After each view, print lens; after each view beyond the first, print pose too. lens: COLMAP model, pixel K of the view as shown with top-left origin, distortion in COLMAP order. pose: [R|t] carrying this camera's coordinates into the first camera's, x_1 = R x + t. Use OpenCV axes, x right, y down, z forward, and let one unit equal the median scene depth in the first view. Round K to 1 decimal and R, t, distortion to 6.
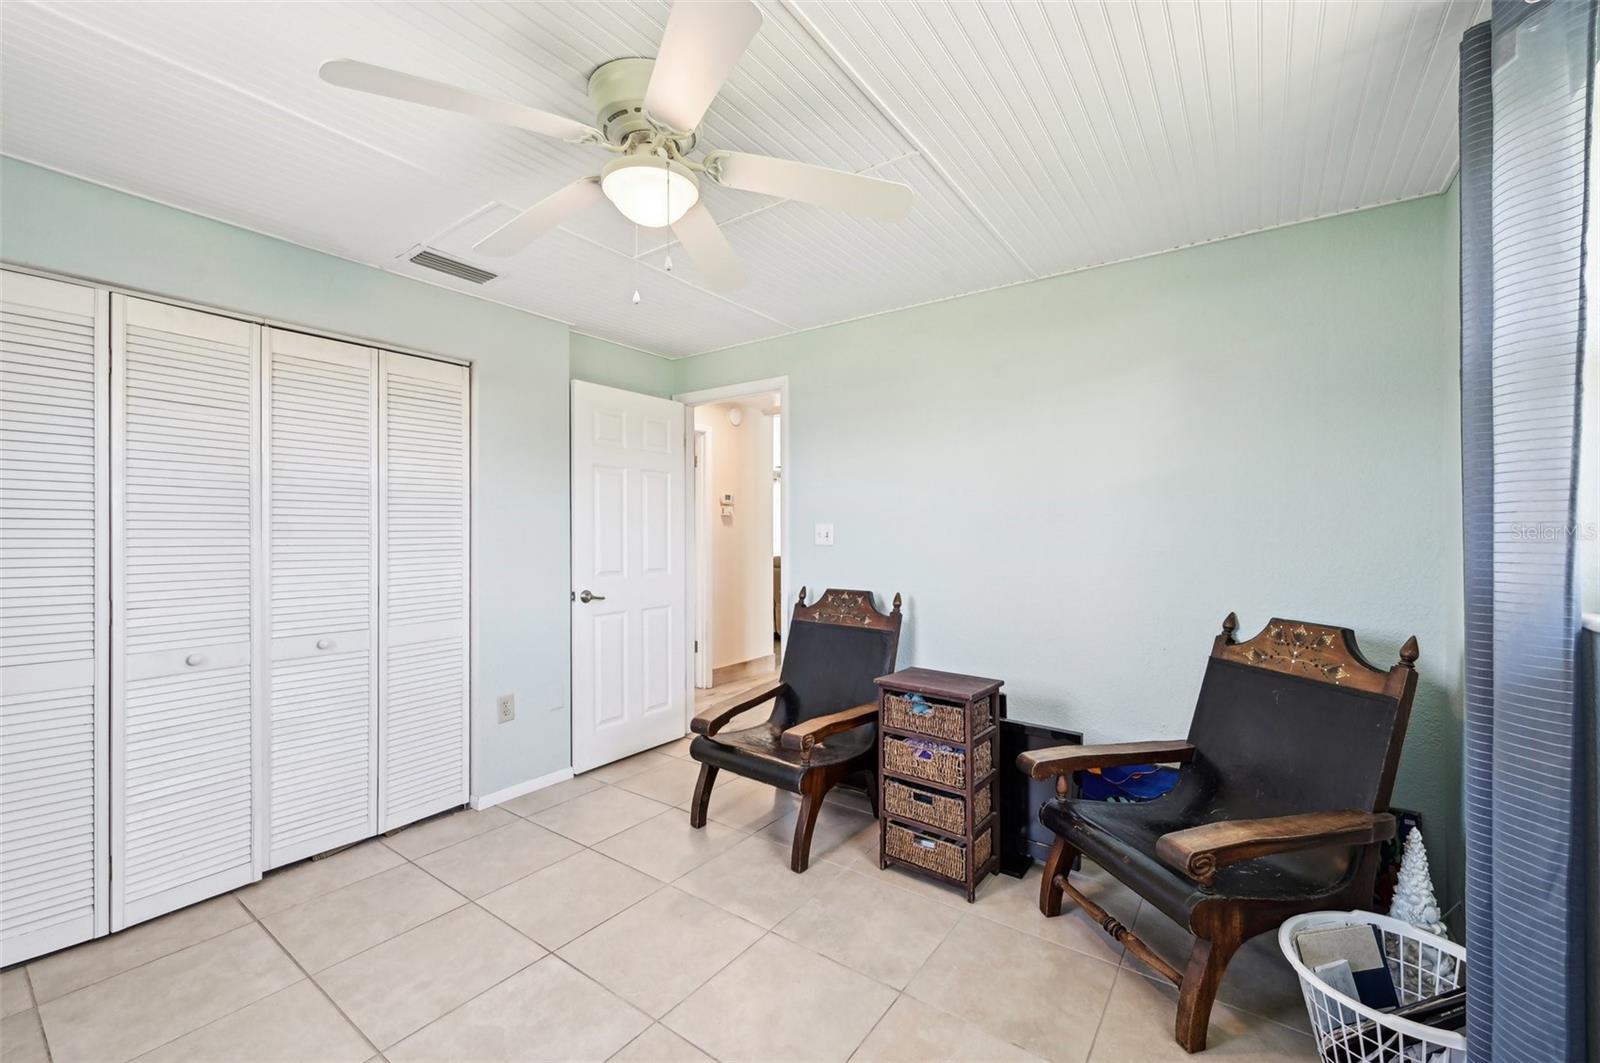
lens RADIAL K [[648.0, 0, 803.8], [0, 648.0, 531.4], [0, 0, 1]] dist [0.002274, 0.000539]
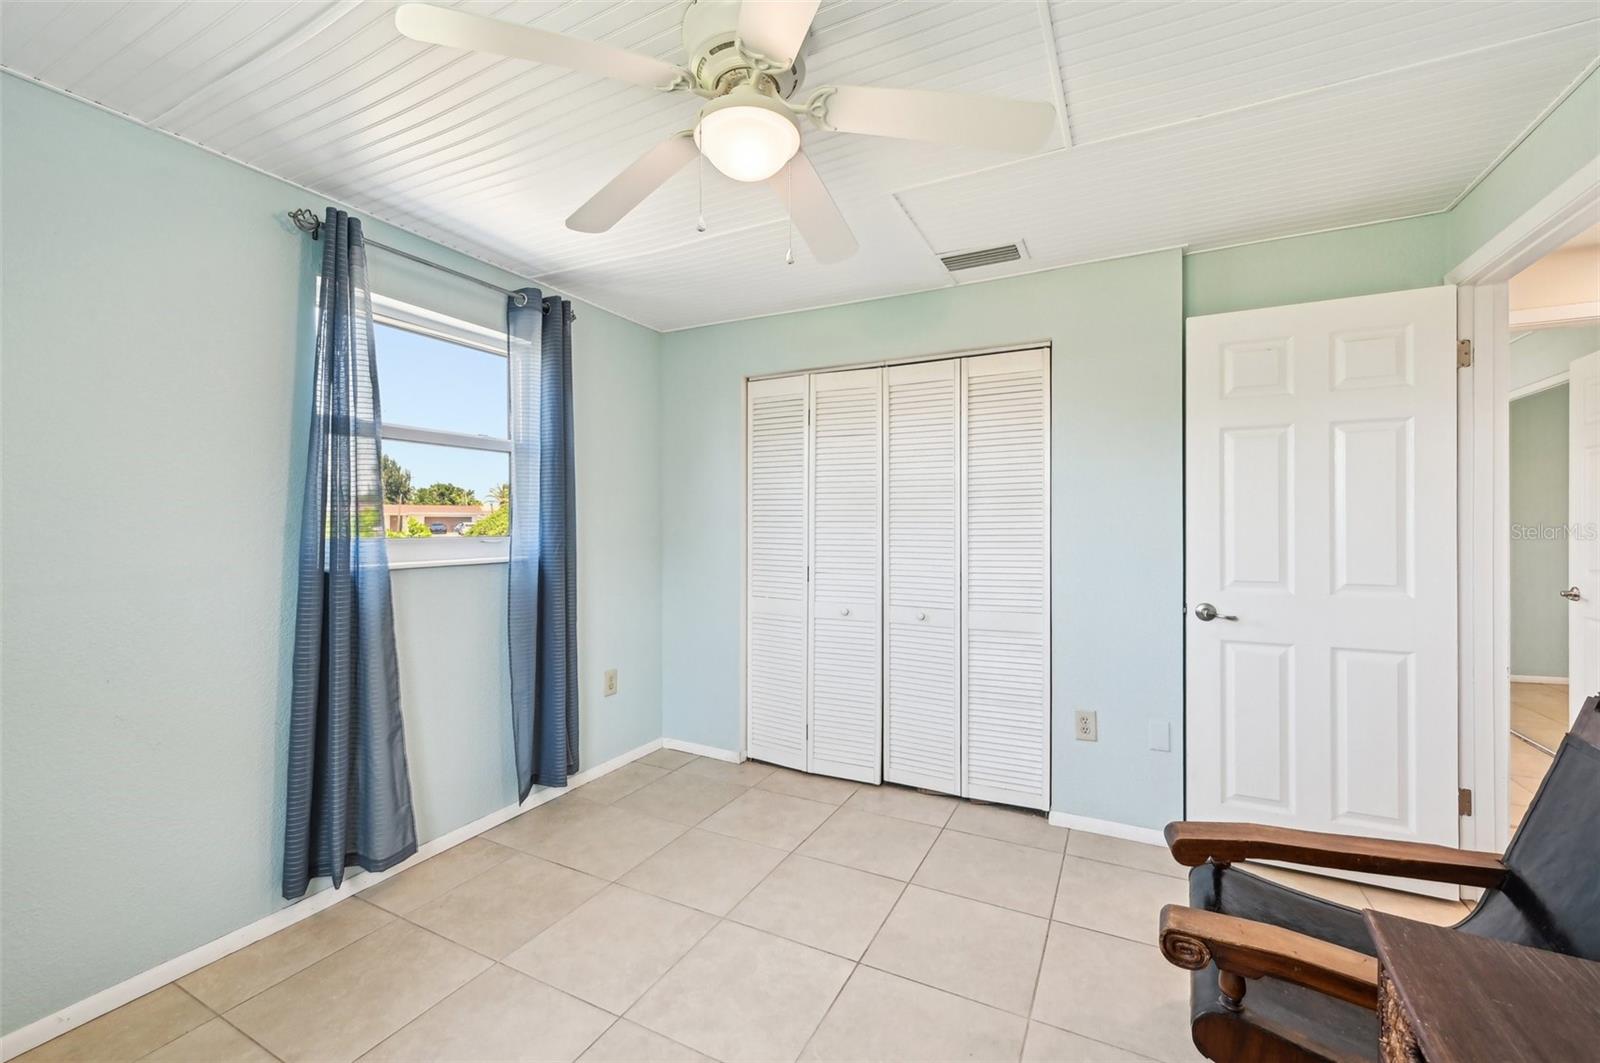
lens RADIAL K [[648.0, 0, 804.9], [0, 648.0, 526.6], [0, 0, 1]] dist [0.002274, 0.000539]
pose [[0.156434, 0.003488, -0.987682, 0.387145], [0.001872, 0.999991, 0.003828, 0.001647], [0.987687, -0.002448, 0.156426, 0.553353]]
